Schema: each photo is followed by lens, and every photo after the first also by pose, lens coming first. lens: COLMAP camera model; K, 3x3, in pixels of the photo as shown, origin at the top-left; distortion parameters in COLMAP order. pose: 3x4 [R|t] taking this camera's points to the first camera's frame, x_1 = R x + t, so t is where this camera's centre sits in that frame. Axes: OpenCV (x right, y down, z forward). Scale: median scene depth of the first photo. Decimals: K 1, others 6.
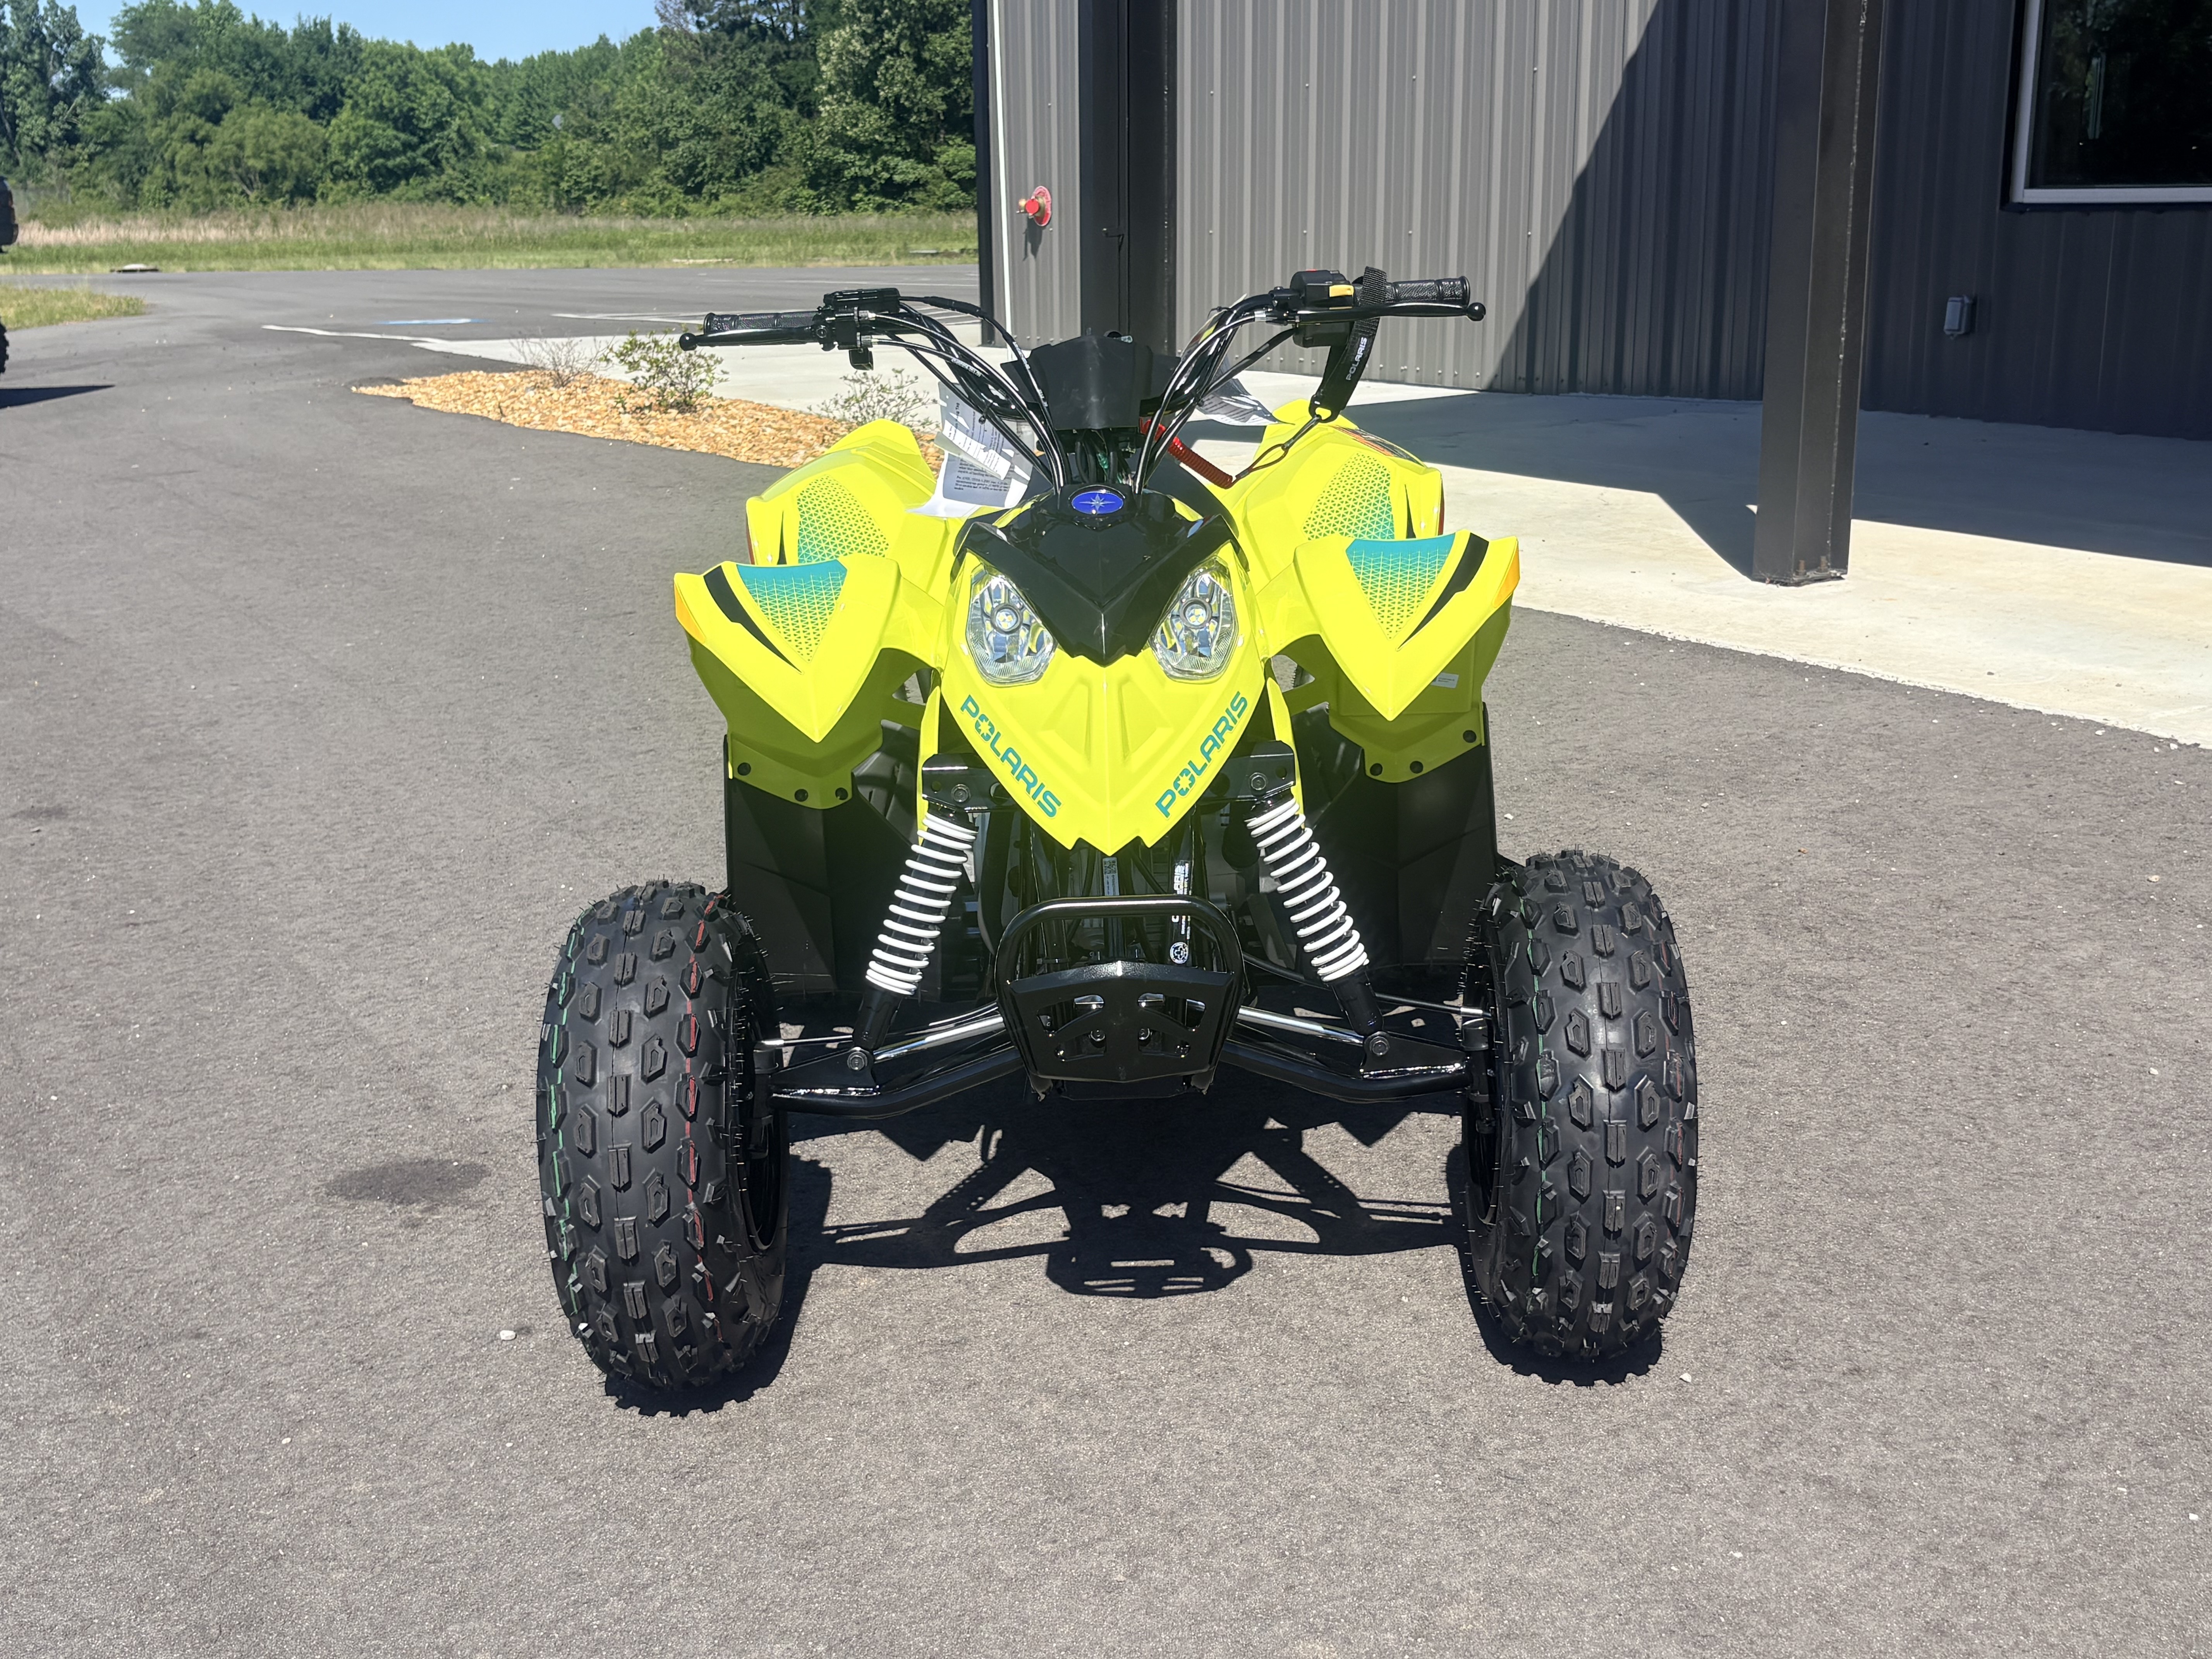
lens RADIAL K [[2465.7, 0, 1106.0], [0, 2465.7, 829.5], [0, 0, 1]] dist [0.004438, -0.001191]
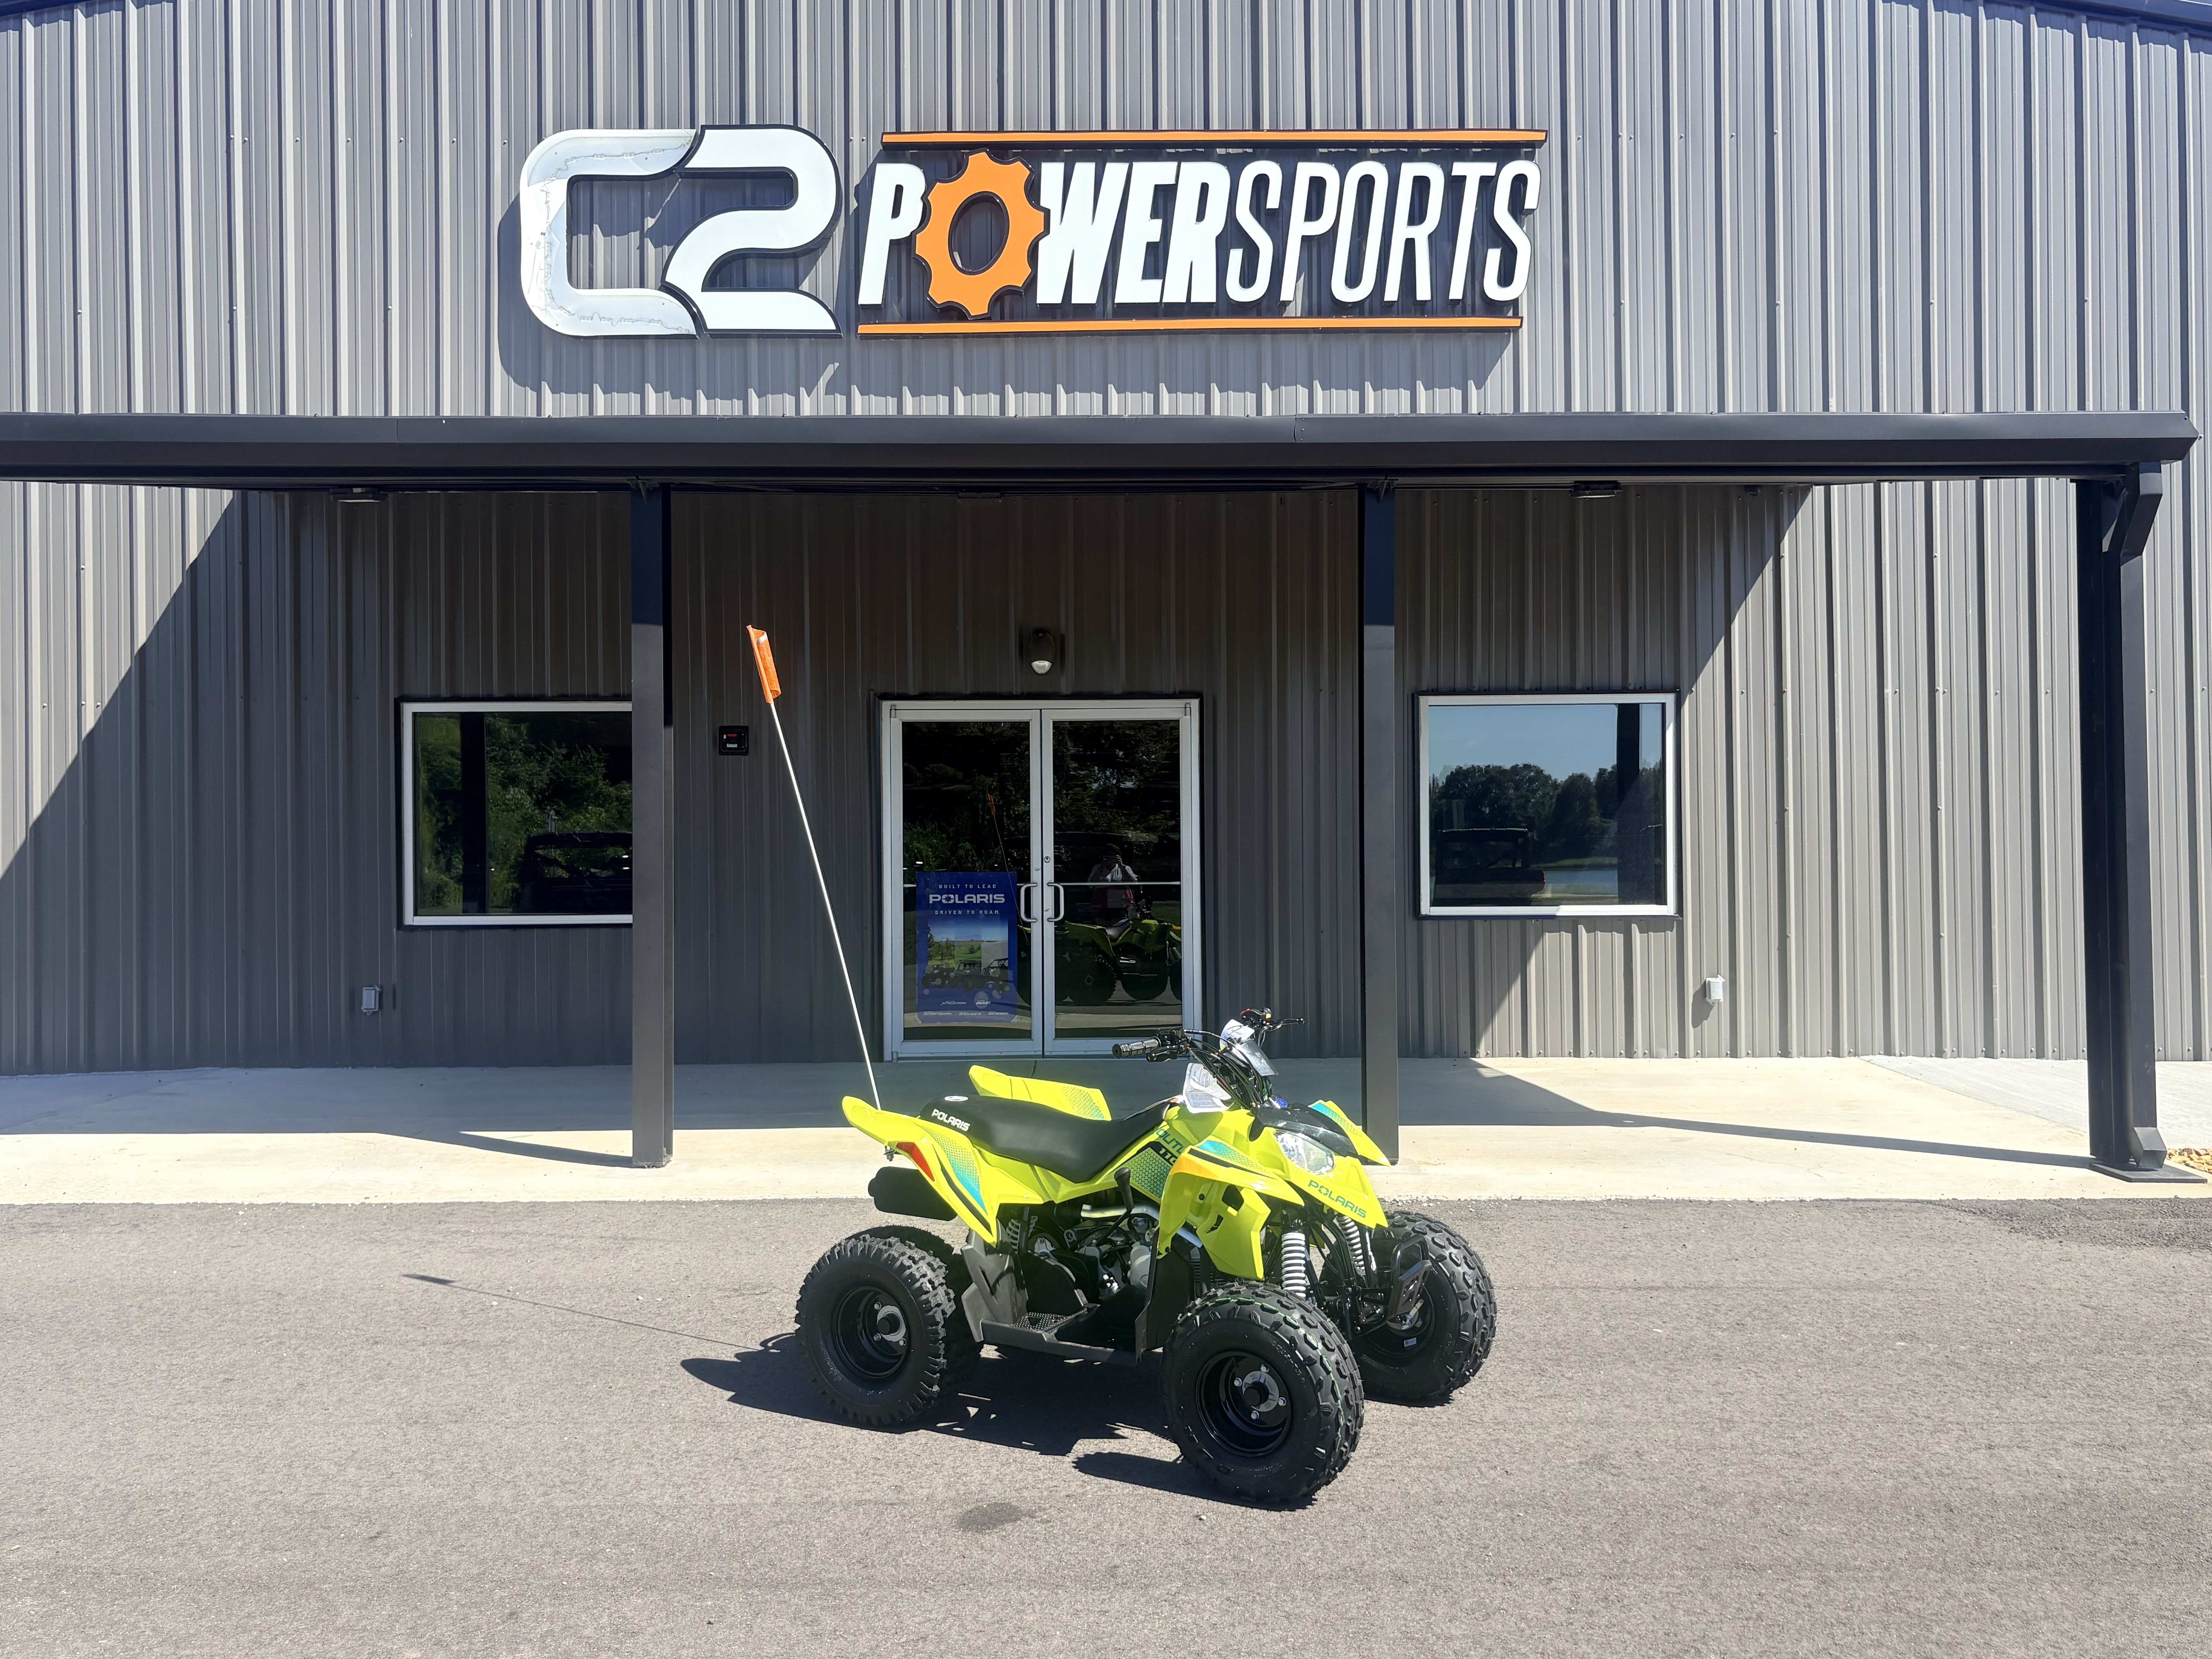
lens RADIAL K [[1916.0, 0, 1106.0], [0, 1916.0, 829.5], [0, 0, 1]] dist [0.002045, 0.003185]
pose [[0.540181, 0.012179, 0.841461, -1.151577], [0.215971, 0.964401, -0.152602, -0.096345], [-0.813364, 0.264164, 0.518321, 0.014385]]
